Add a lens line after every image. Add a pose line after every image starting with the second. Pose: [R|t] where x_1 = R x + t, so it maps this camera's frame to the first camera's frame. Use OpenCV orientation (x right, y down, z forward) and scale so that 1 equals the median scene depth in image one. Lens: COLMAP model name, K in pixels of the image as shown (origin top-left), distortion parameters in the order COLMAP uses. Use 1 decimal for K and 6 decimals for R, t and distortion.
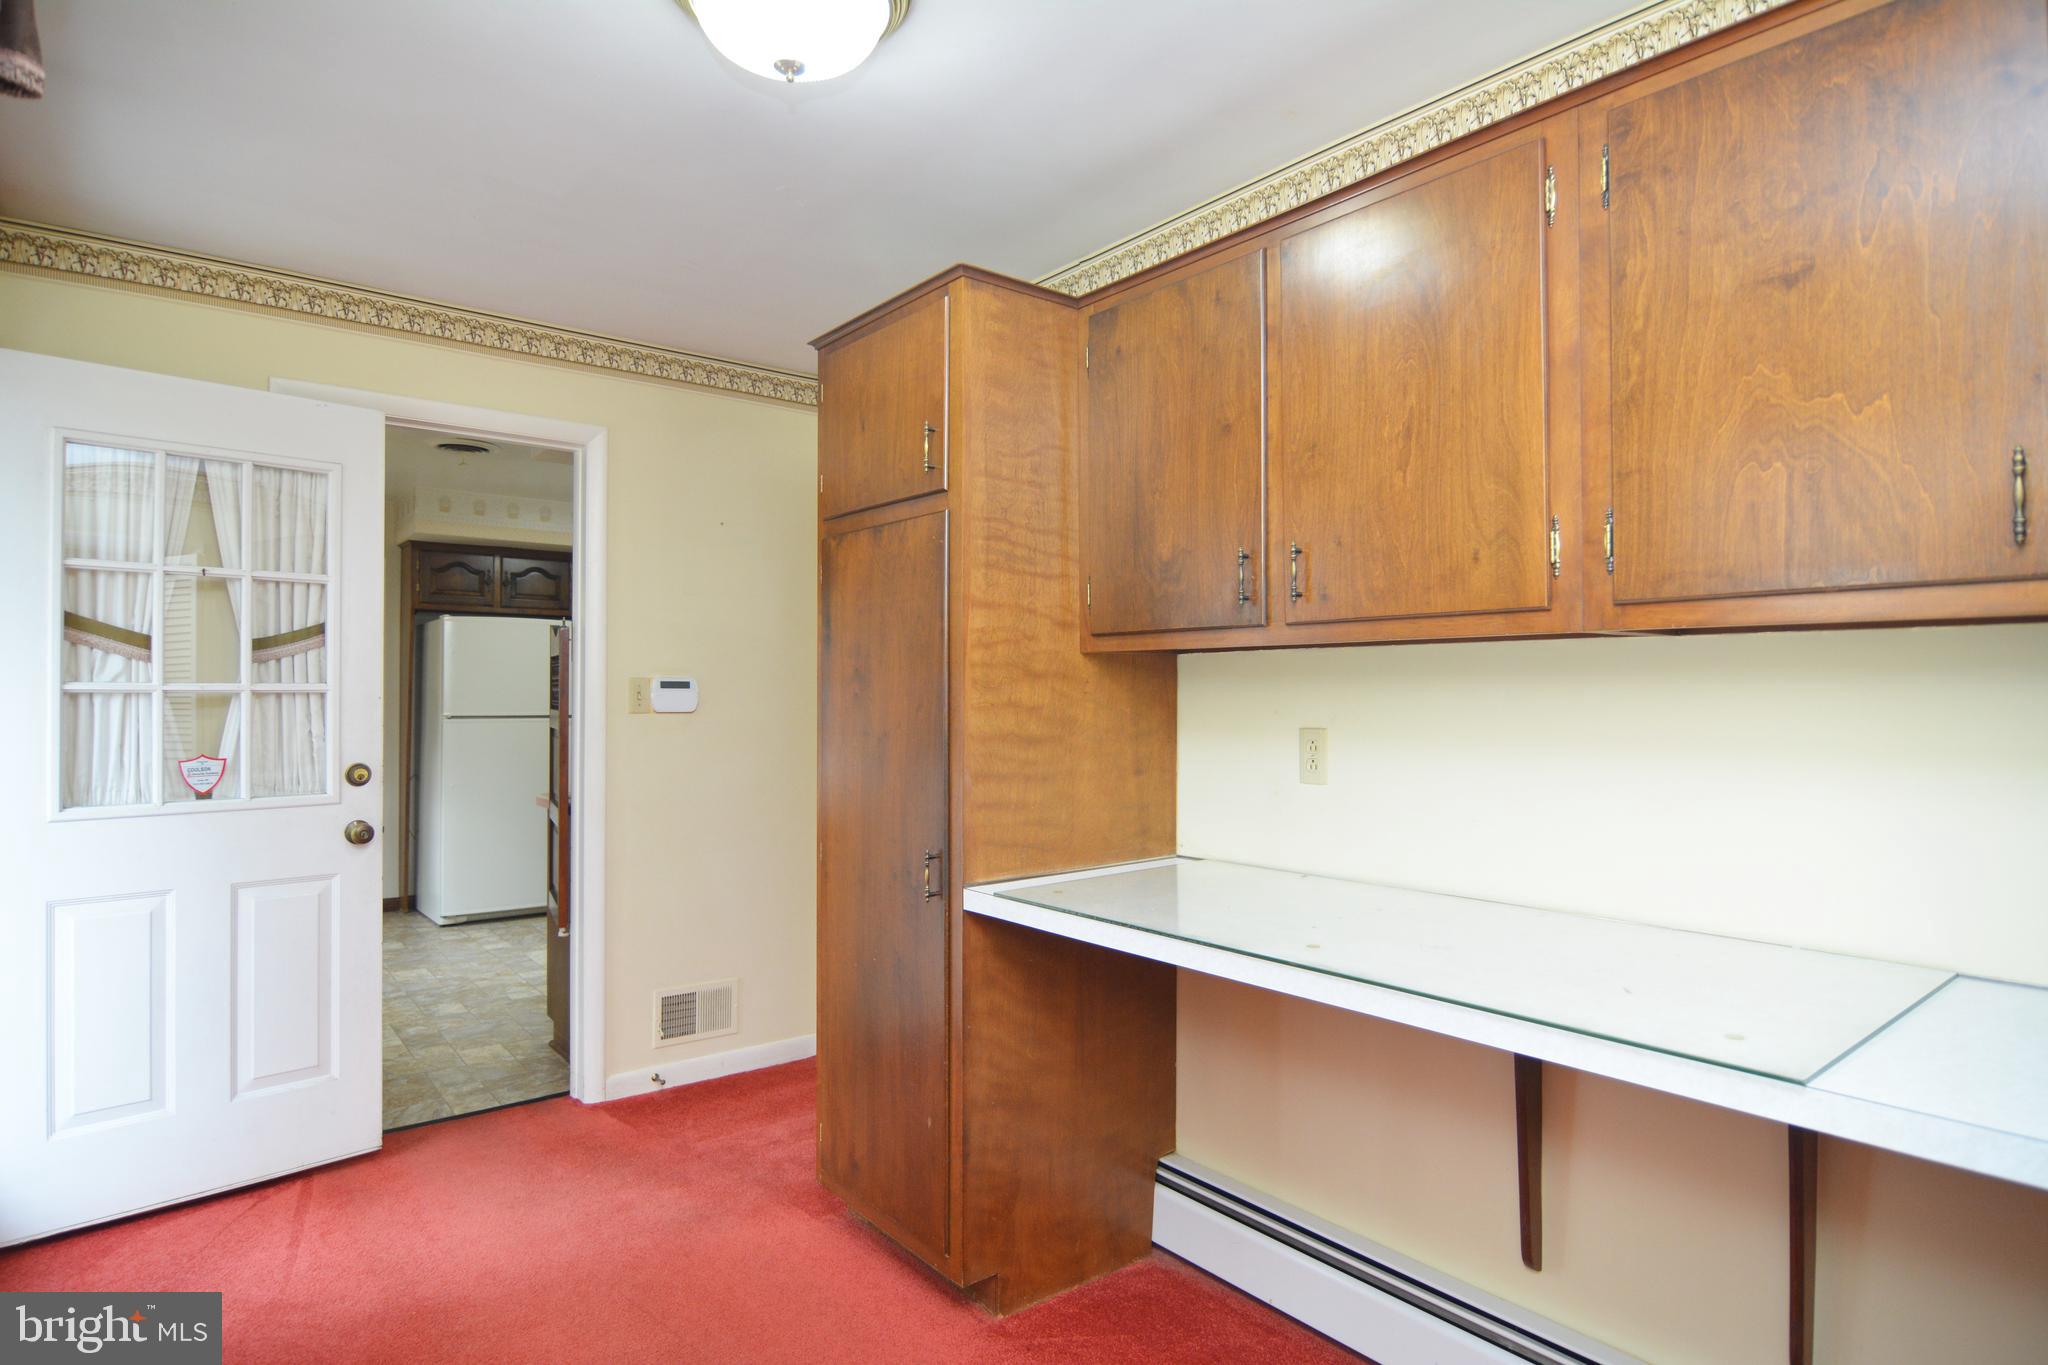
lens RADIAL K [[1096.2, 0, 1024.0], [0, 1096.2, 682.5], [0, 0, 1]] dist [0.001741, -0.014198]
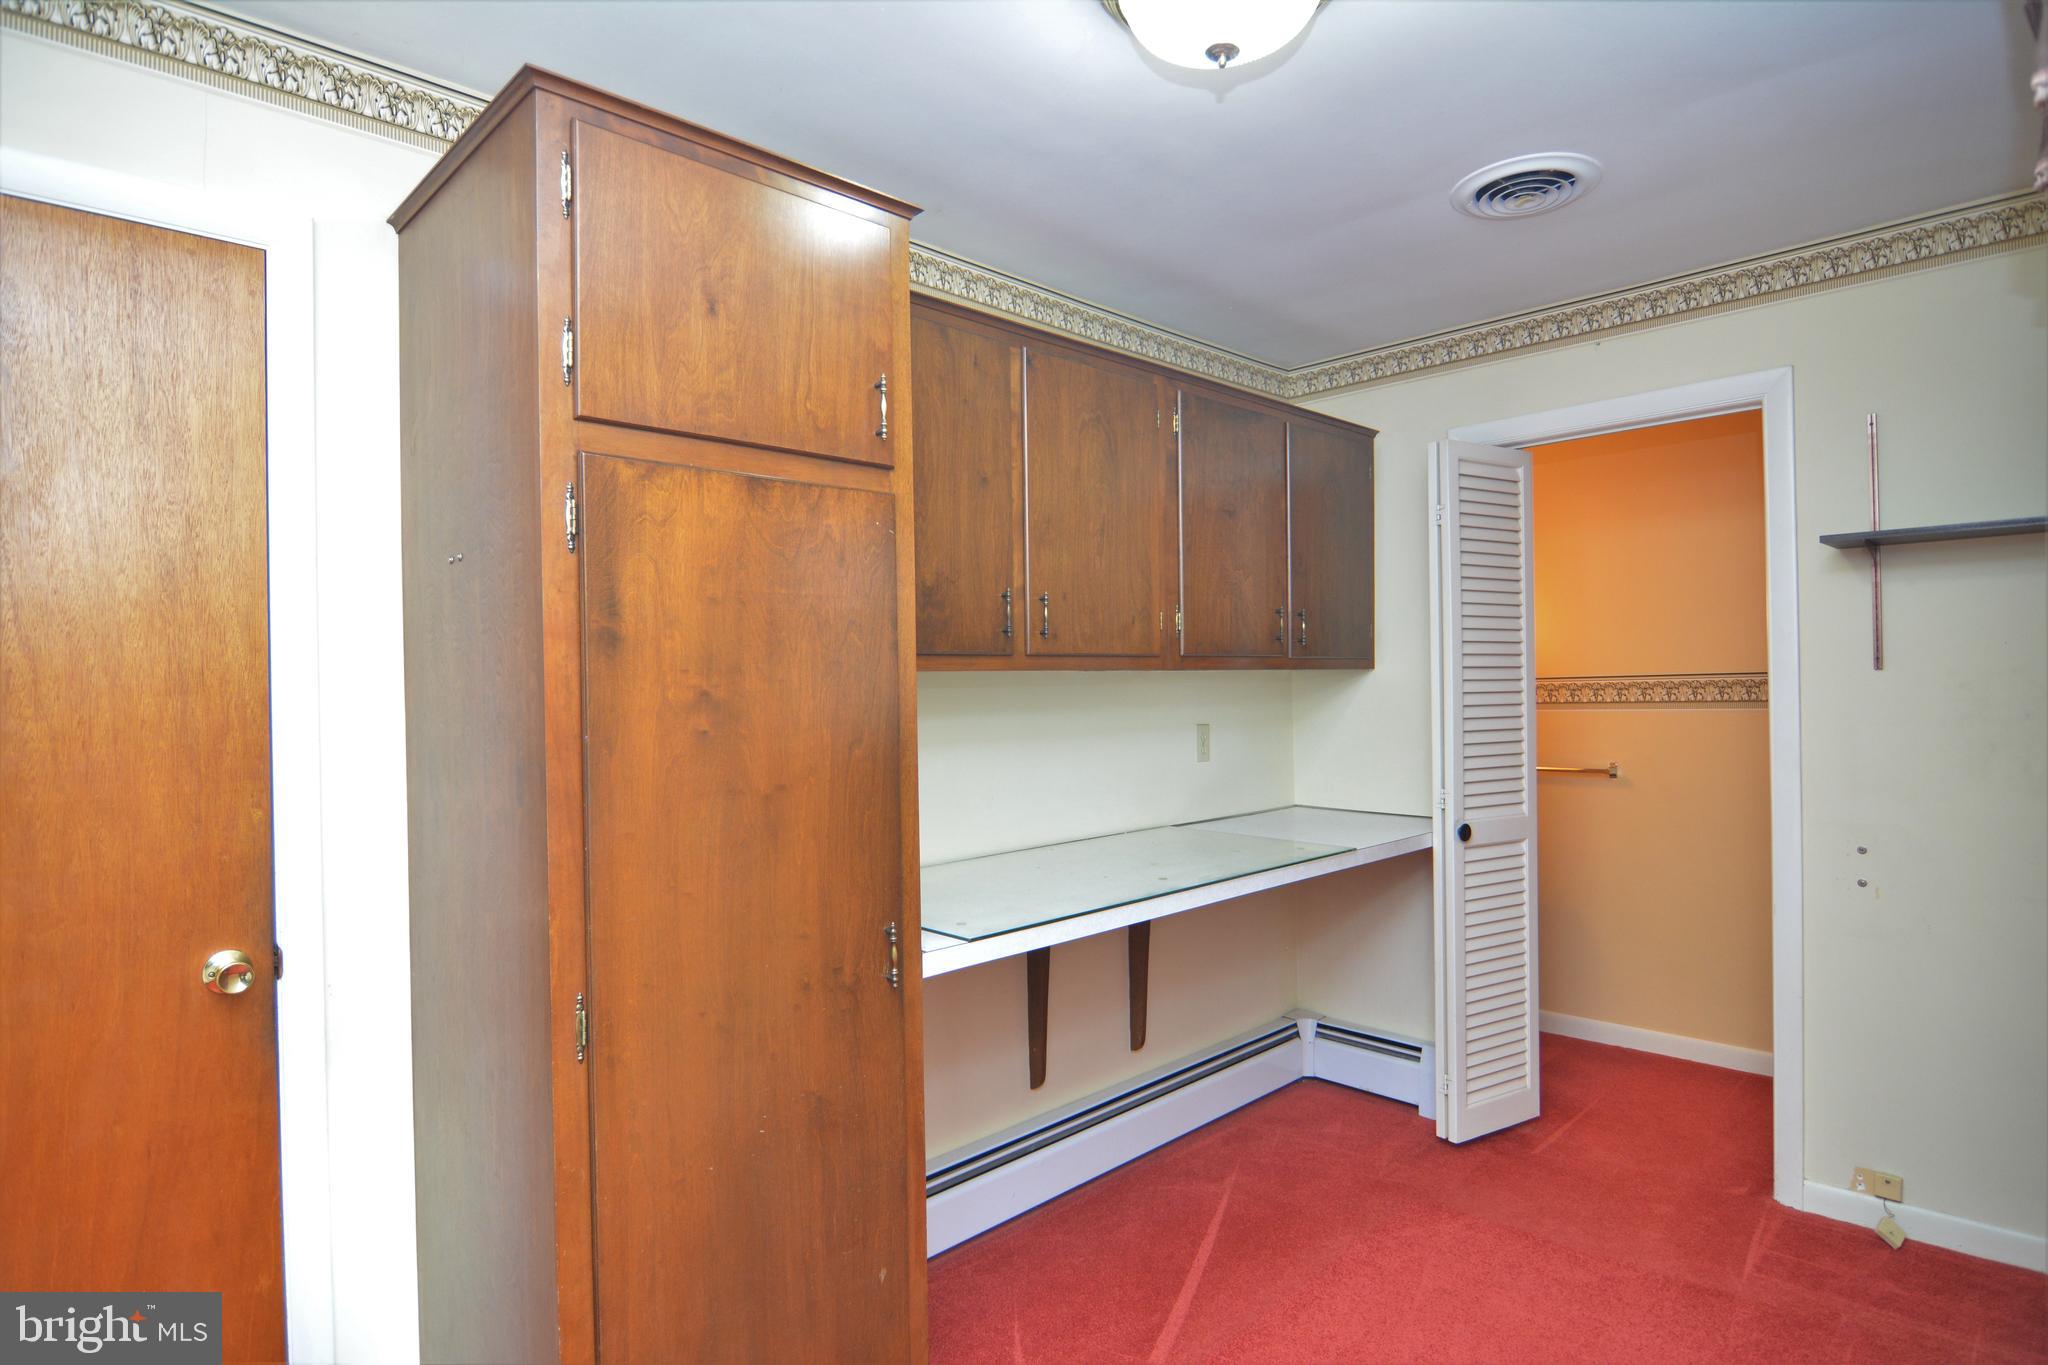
lens RADIAL K [[1096.2, 0, 1024.0], [0, 1096.2, 682.5], [0, 0, 1]] dist [0.001741, -0.014198]
pose [[-0.098042, 0.002193, 0.995180, -0.961628], [0.011361, 0.999935, -0.001084, -0.018742], [-0.995117, 0.011200, -0.098060, 1.073761]]
